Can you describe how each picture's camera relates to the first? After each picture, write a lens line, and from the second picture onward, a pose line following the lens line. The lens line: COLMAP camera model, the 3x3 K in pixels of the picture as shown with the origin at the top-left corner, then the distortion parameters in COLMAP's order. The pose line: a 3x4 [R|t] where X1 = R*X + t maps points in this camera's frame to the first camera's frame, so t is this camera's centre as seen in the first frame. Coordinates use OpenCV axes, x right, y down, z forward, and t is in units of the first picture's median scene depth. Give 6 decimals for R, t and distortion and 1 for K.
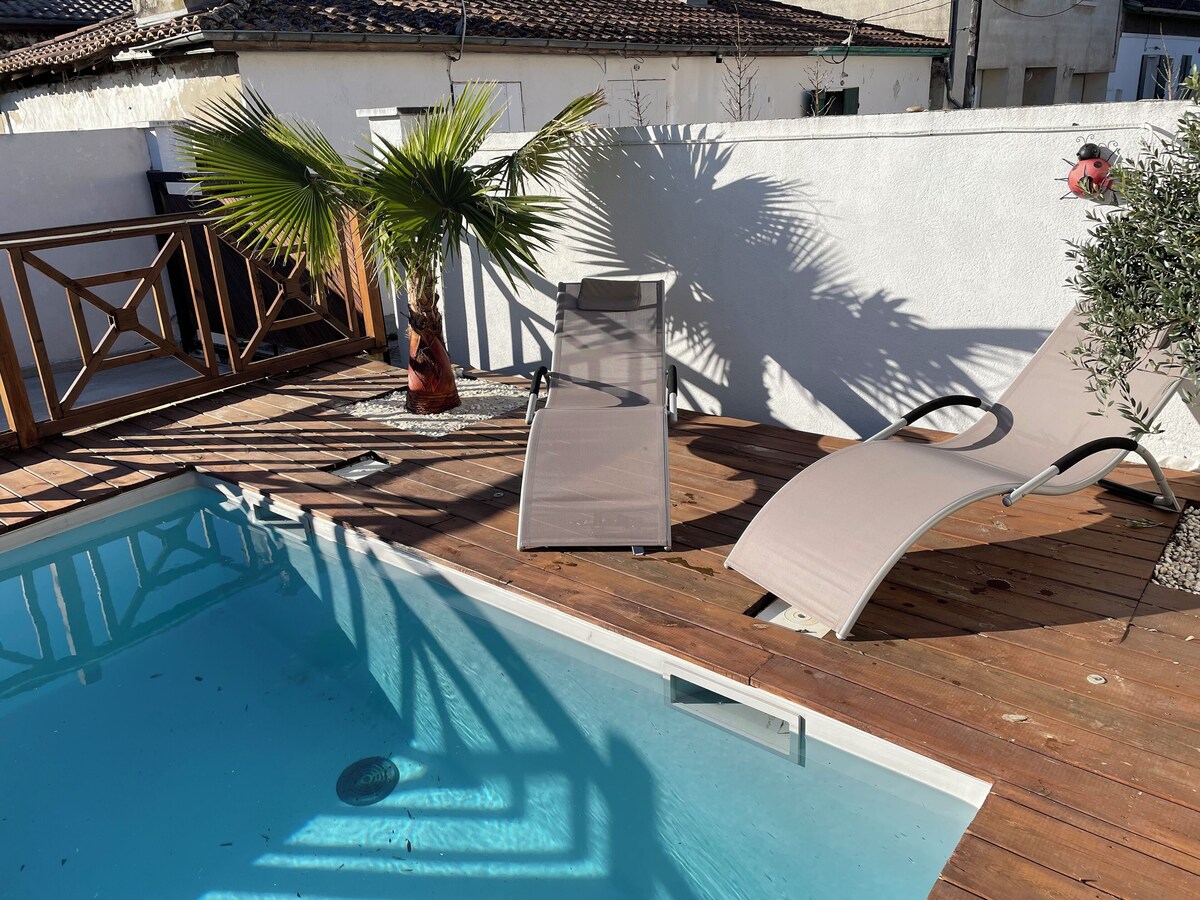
lens RADIAL K [[851.5, 0, 600.0], [0, 851.5, 450.0], [0, 0, 1]] dist [-0.045932, 0.000594]
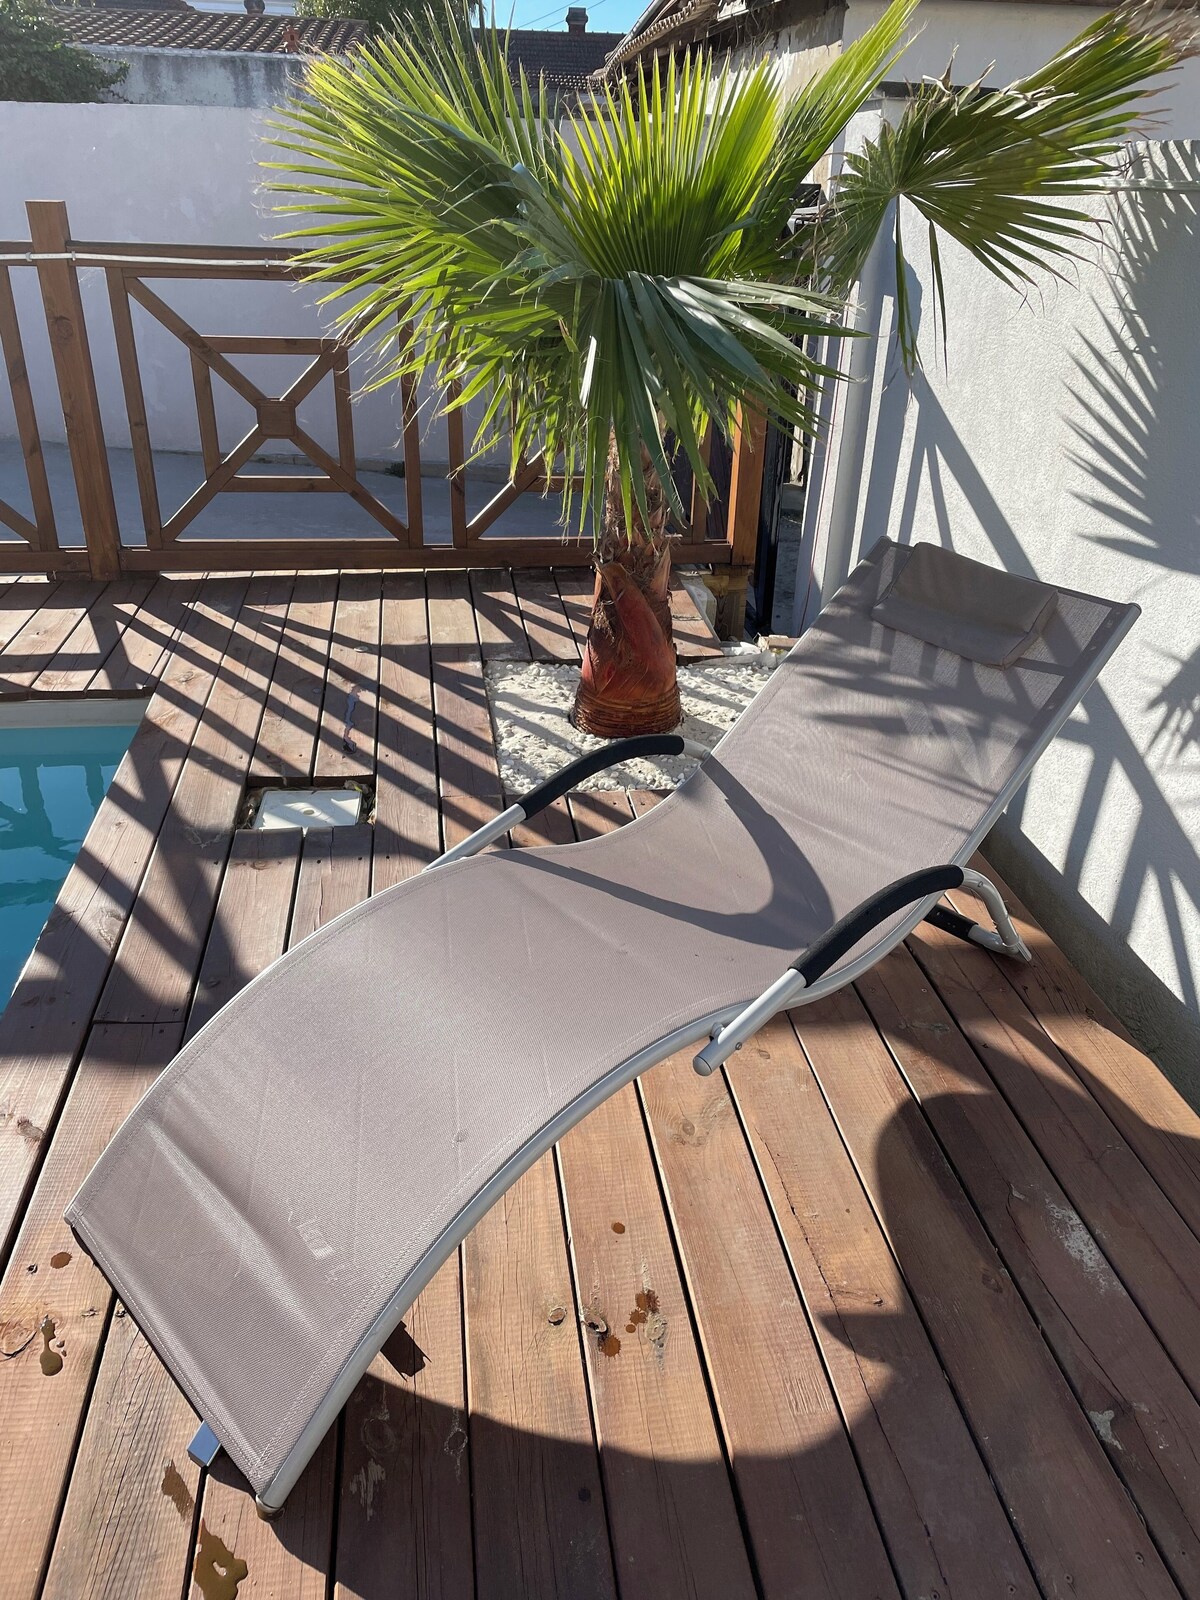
lens RADIAL K [[1173.5, 0, 600.0], [0, 1173.5, 800.0], [0, 0, 1]] dist [-0.000285, -0.002640]
pose [[0.754304, 0.362647, -0.547278, 0.191828], [-0.300715, 0.931856, 0.203013, -0.149067], [0.583606, 0.011441, 0.811956, 0.469742]]
